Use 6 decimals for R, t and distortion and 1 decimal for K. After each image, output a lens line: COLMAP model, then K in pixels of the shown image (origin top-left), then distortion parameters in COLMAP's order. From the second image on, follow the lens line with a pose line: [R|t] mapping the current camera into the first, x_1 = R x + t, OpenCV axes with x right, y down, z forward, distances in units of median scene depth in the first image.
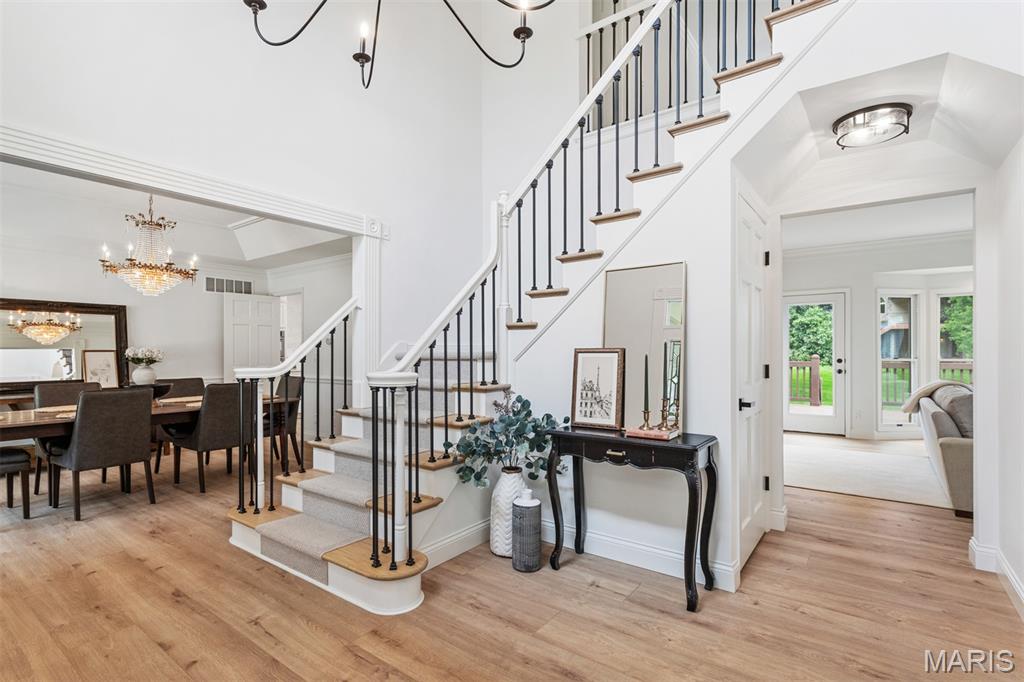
lens RADIAL K [[490.5, 0, 504.2], [0, 490.5, 350.4], [0, 0, 1]] dist [0.002952, 0.000116]
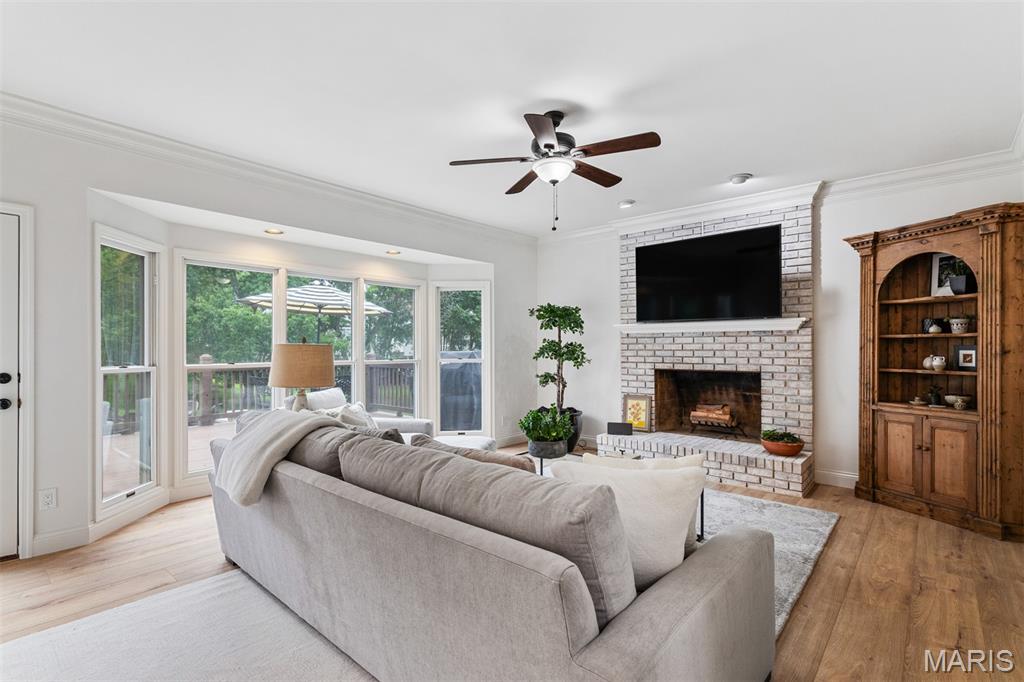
lens RADIAL K [[490.5, 0, 510.7], [0, 490.5, 340.2], [0, 0, 1]] dist [0.002952, 0.000116]
pose [[0.091481, 0.014392, 0.995703, 0.315669], [-0.000063, 0.999896, -0.014447, -0.003760], [-0.995807, 0.001258, 0.091472, 0.545670]]
